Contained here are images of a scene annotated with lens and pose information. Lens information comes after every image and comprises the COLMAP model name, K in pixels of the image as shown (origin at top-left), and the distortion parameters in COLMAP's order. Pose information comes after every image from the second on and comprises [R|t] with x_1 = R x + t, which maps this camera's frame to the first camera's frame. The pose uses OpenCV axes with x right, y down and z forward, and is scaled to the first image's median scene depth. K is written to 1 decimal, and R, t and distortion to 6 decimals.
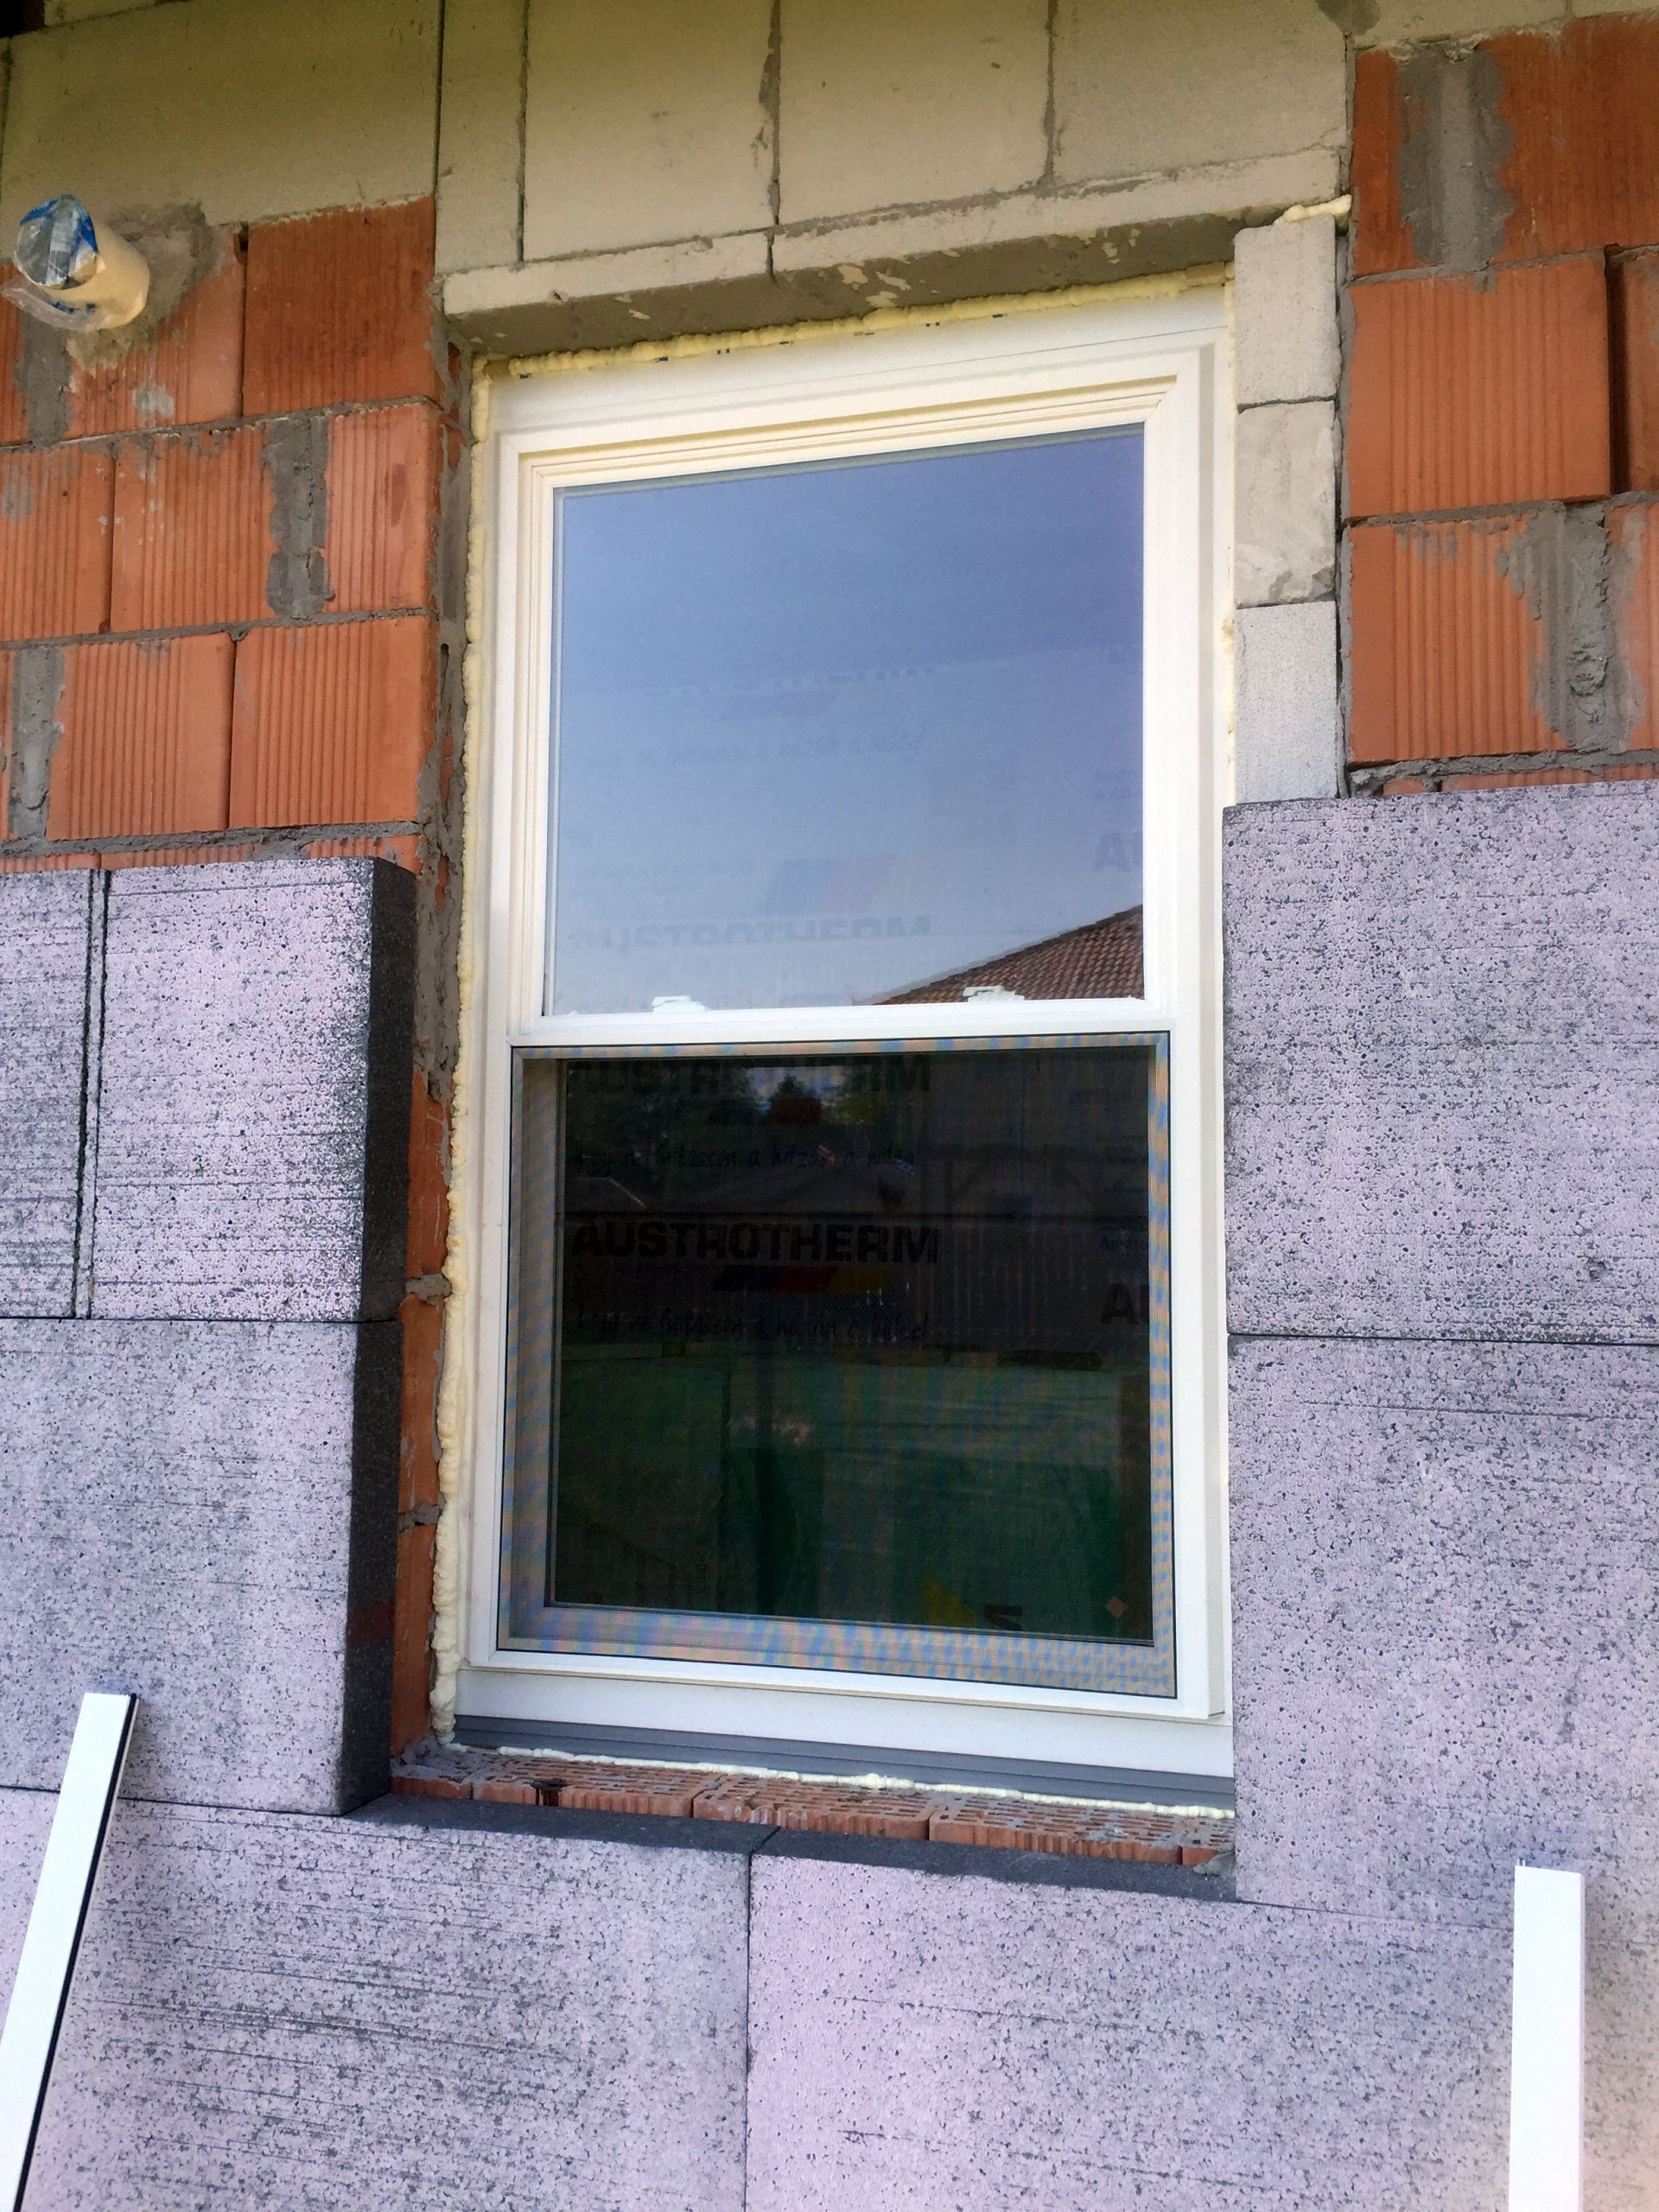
lens RADIAL K [[1875.1, 0, 876.7], [0, 1875.1, 1066.9], [0, 0, 1]] dist [0.092492, -0.141153]
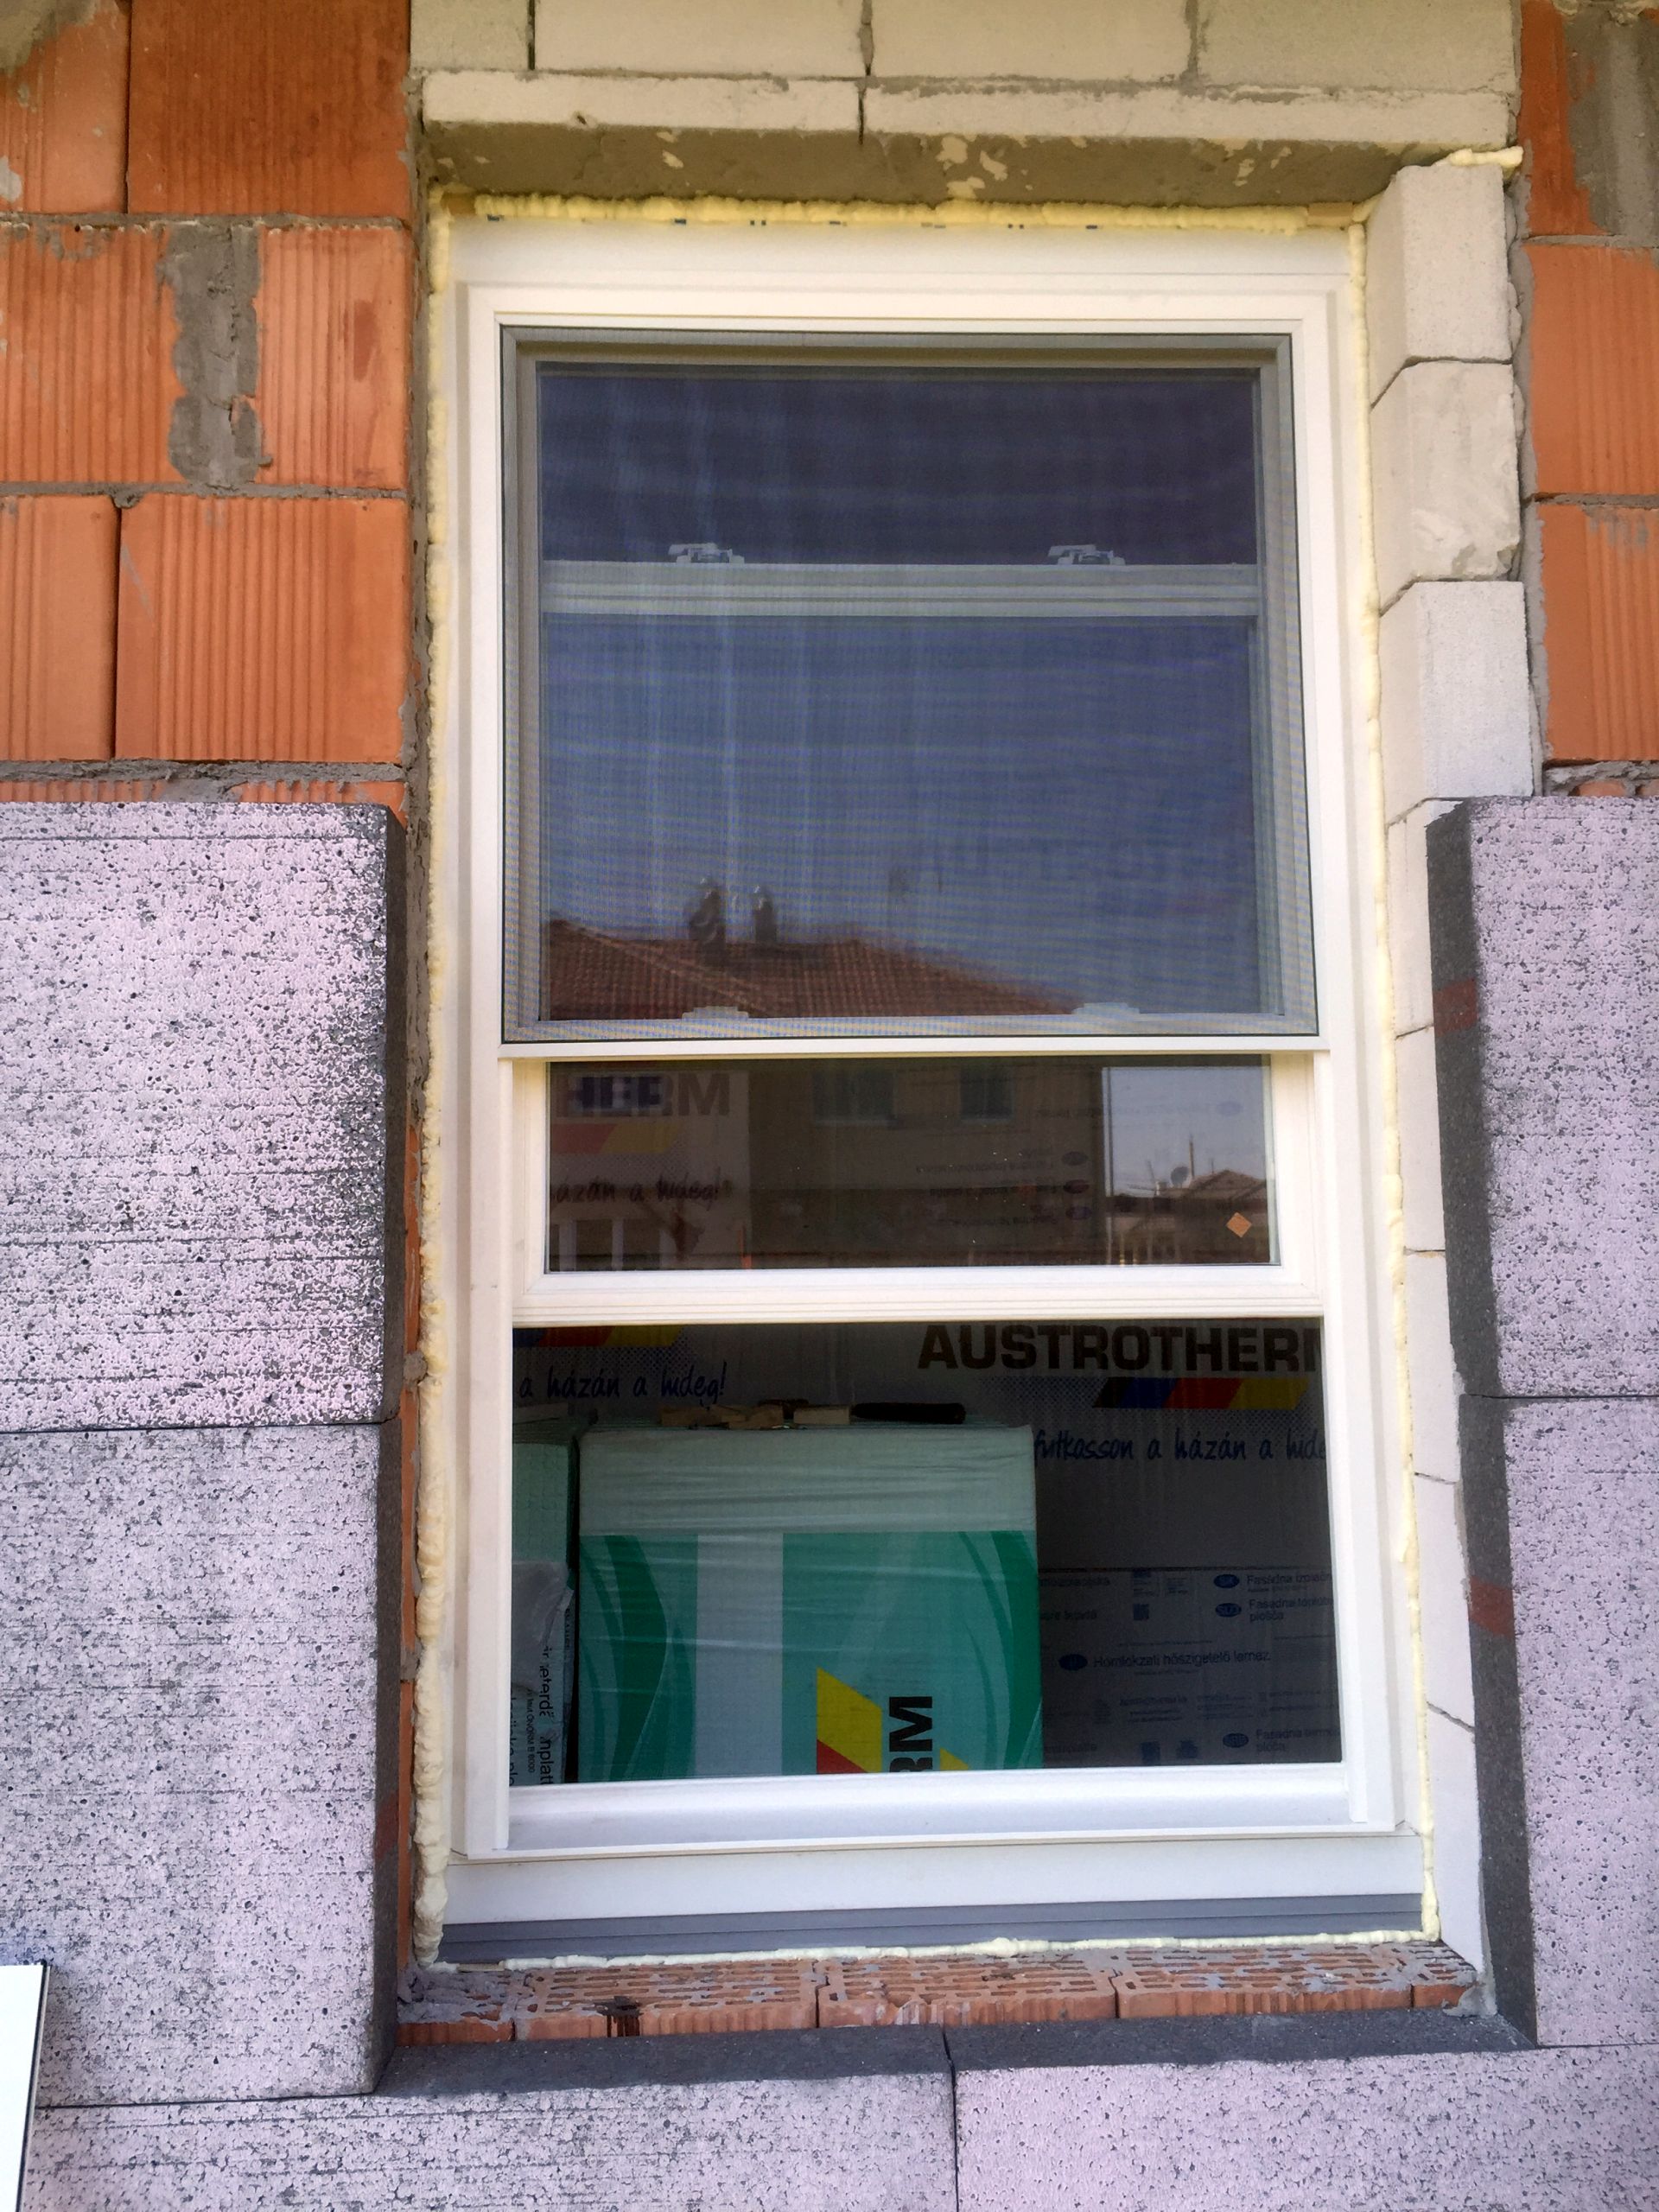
lens RADIAL K [[1875.1, 0, 876.7], [0, 1875.1, 1066.9], [0, 0, 1]] dist [0.092492, -0.141153]
pose [[0.948233, 0.012727, 0.317319, -0.326090], [-0.009188, 0.999878, -0.012645, 0.001574], [-0.317442, 0.009075, 0.948234, 0.224058]]
